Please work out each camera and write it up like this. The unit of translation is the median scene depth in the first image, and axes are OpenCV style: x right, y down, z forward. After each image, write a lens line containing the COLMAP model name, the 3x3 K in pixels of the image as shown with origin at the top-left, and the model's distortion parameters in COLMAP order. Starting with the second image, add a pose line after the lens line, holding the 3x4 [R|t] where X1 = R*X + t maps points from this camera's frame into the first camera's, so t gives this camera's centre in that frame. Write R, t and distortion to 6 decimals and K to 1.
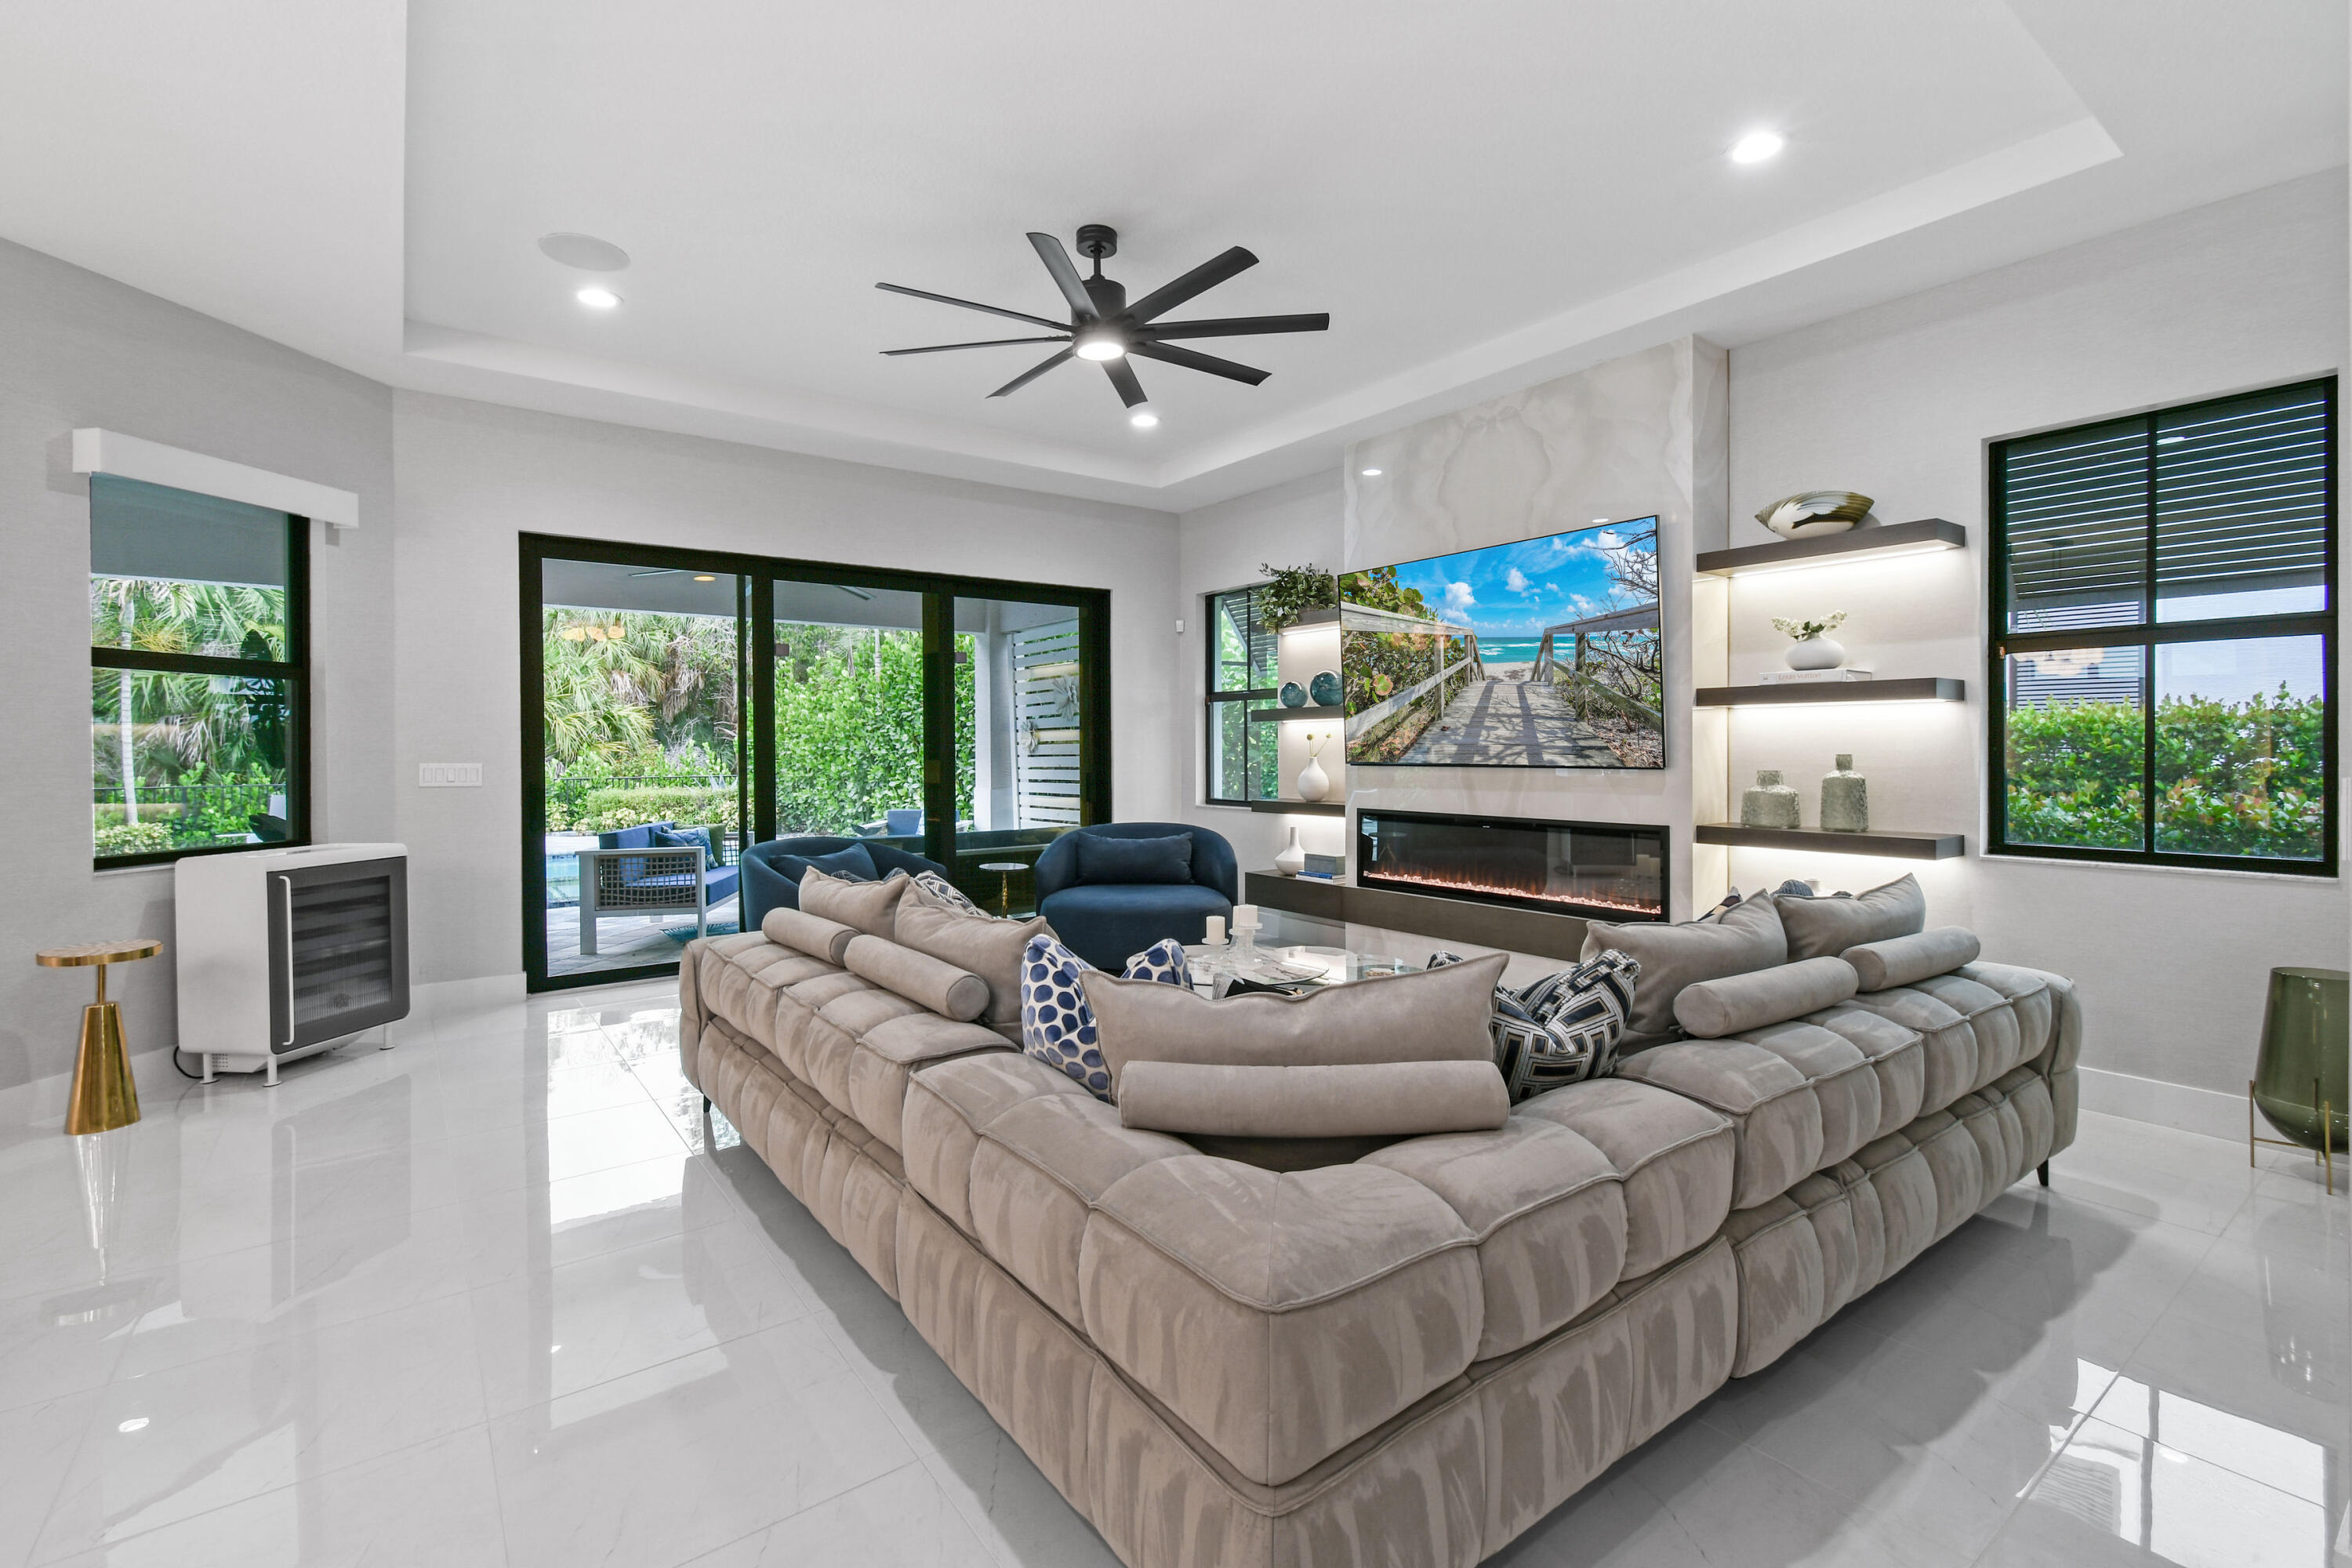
lens RADIAL K [[1051.1, 0, 1182.0], [0, 1051.1, 756.8], [0, 0, 1]] dist [0.009062, -0.003307]
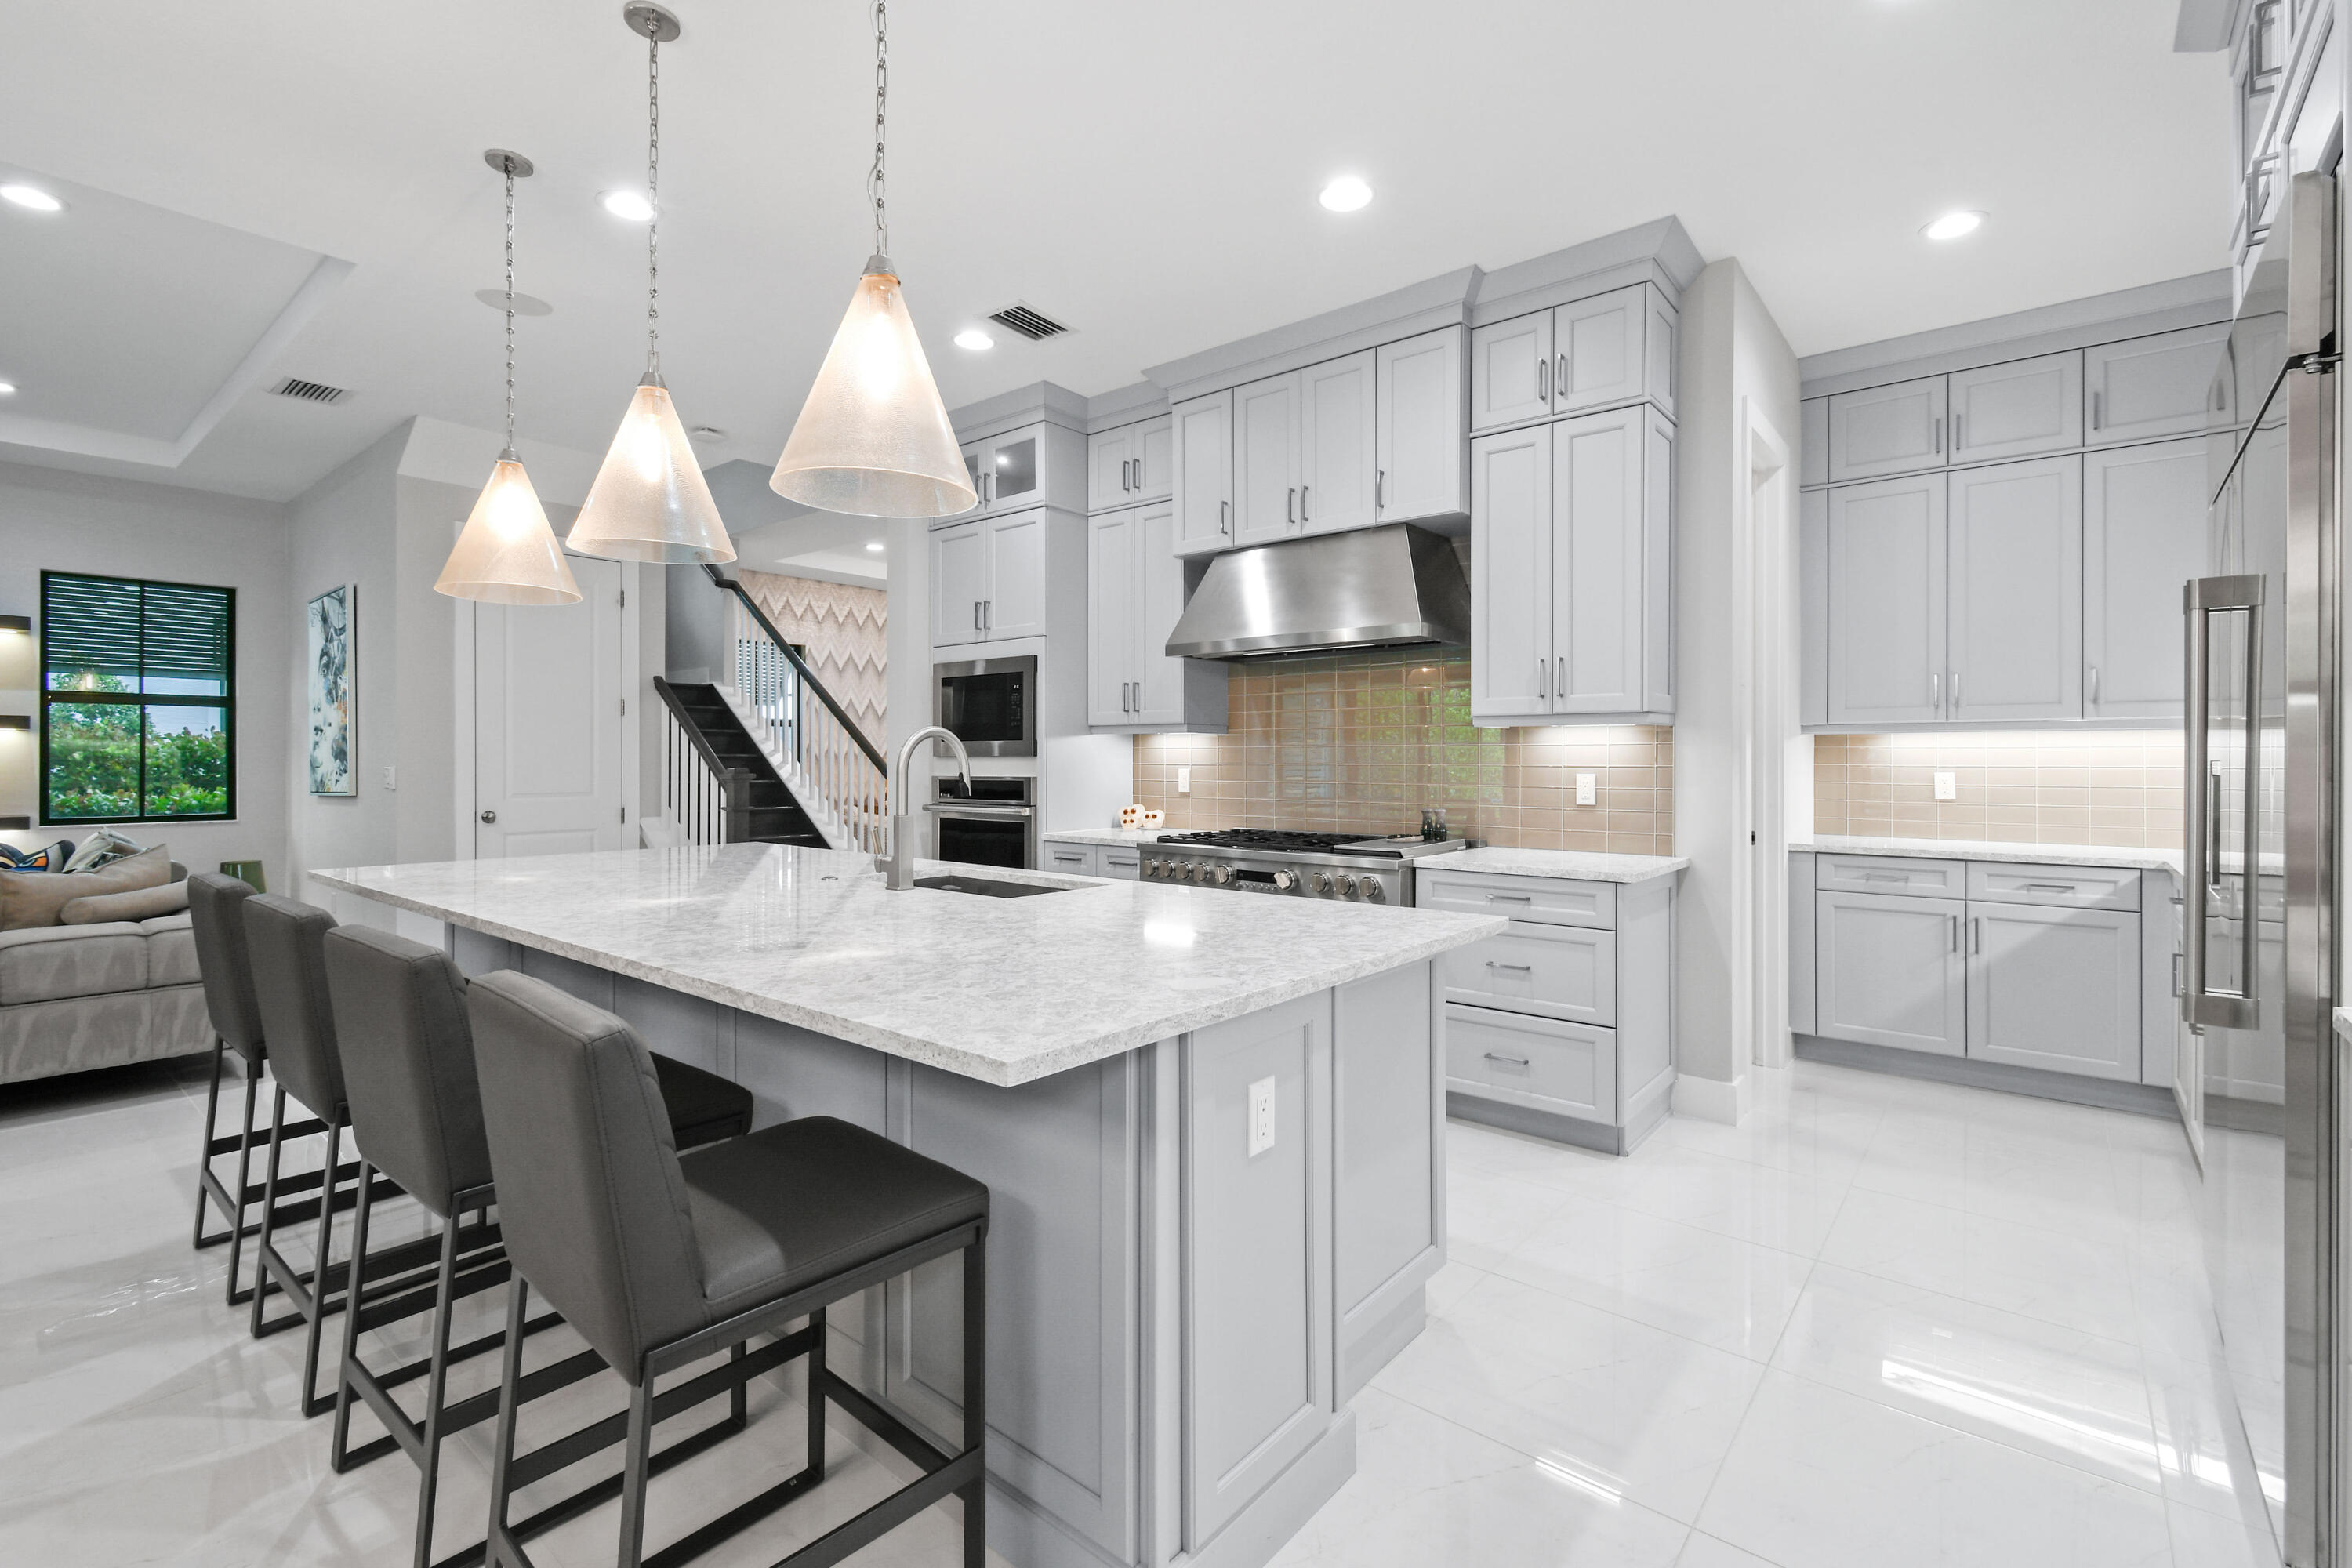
lens RADIAL K [[1051.1, 0, 1167.1], [0, 1051.1, 755.6], [0, 0, 1]] dist [0.009062, -0.003307]
pose [[-0.226575, 0.009675, 0.973946, -1.081954], [0.007412, 0.999939, -0.008208, 0.010099], [-0.973966, 0.005359, -0.226633, -0.281171]]
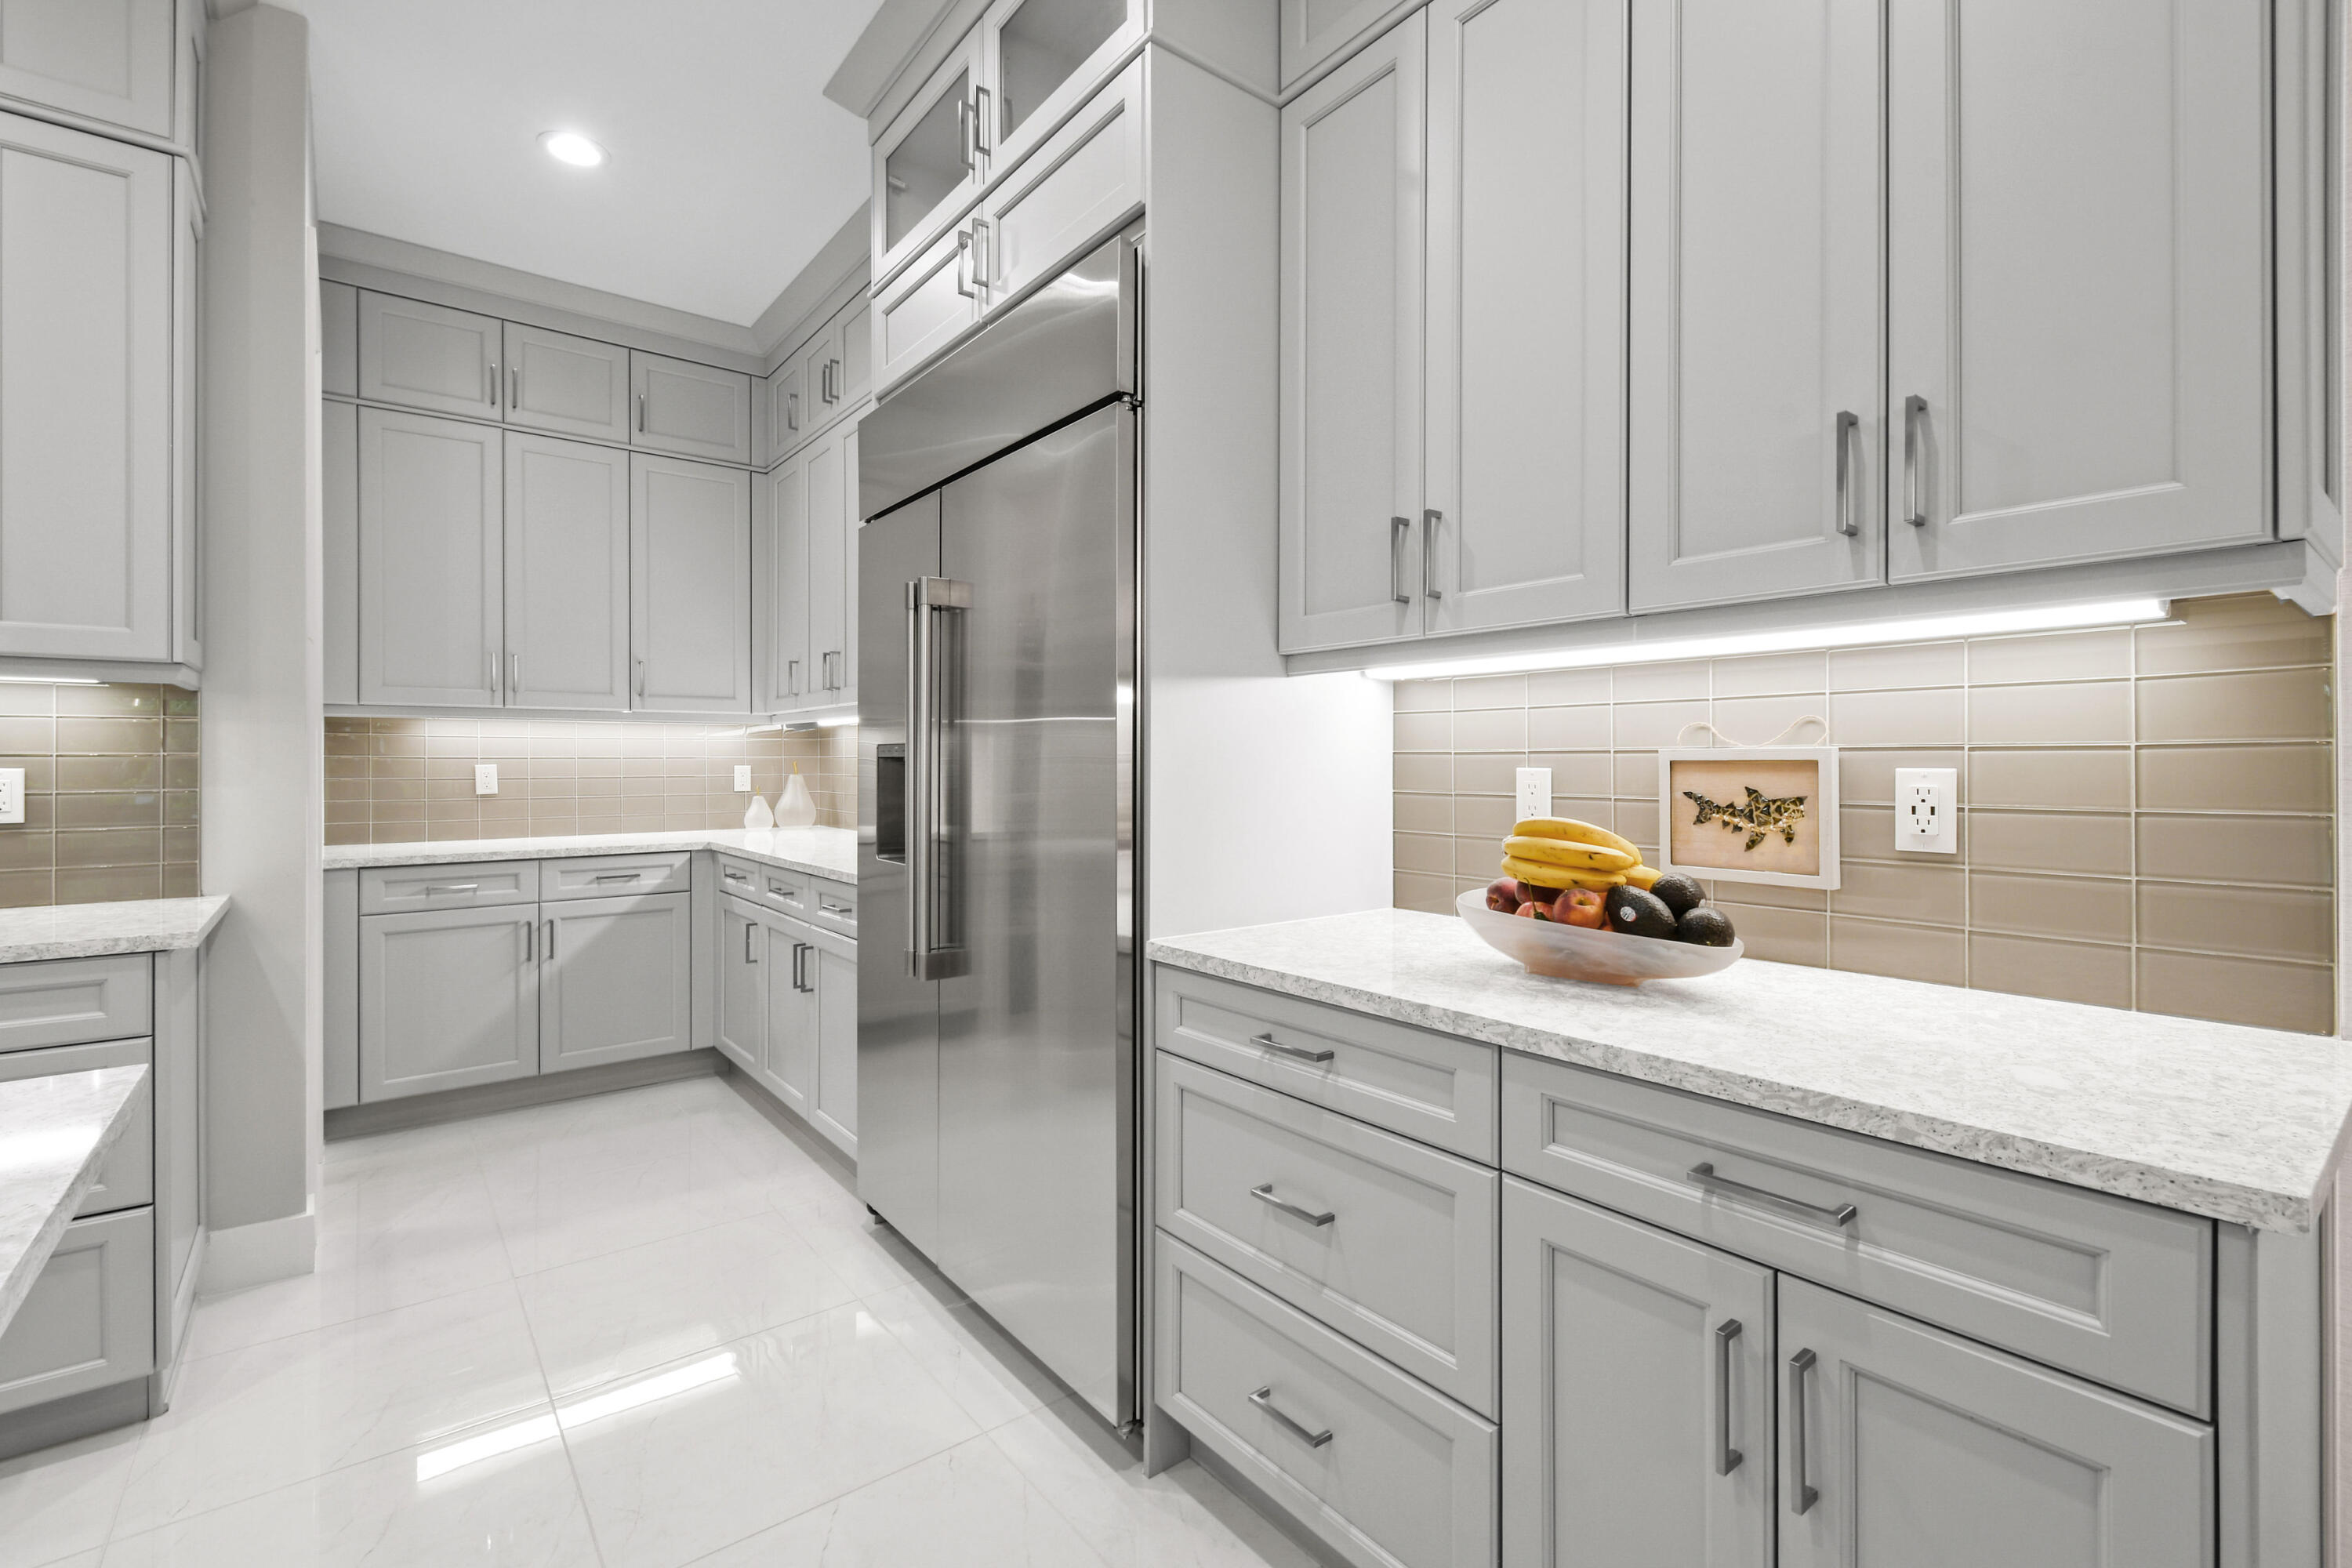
lens RADIAL K [[1051.1, 0, 1182.8], [0, 1051.1, 758.5], [0, 0, 1]] dist [0.009062, -0.003307]
pose [[-0.999777, 0.008203, -0.019458, -0.840954], [0.008076, 0.999946, 0.006585, 0.017468], [0.019511, 0.006426, -0.999789, -0.316872]]
